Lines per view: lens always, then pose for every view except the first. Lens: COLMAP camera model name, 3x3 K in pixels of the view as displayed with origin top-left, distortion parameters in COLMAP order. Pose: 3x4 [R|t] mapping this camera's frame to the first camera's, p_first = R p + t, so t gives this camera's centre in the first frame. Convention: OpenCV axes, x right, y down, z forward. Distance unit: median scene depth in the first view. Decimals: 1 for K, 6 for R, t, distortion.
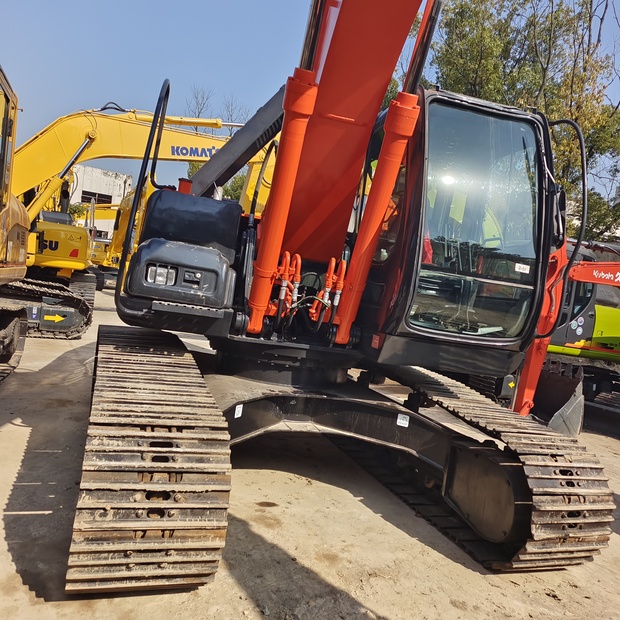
lens RADIAL K [[562.7, 0, 310.0], [0, 562.7, 310.0], [0, 0, 1]] dist [0.038151, 0.007860]
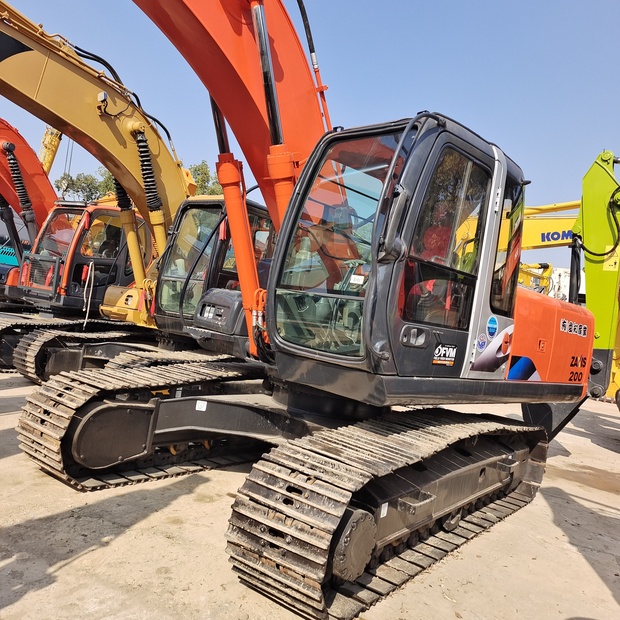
lens RADIAL K [[562.7, 0, 310.0], [0, 562.7, 310.0], [0, 0, 1]] dist [0.038151, 0.007860]
pose [[0.556169, -0.061063, -0.828823, 1.249041], [-0.112025, 0.982687, -0.147572, 0.137558], [0.823484, 0.174924, 0.539699, 0.501473]]
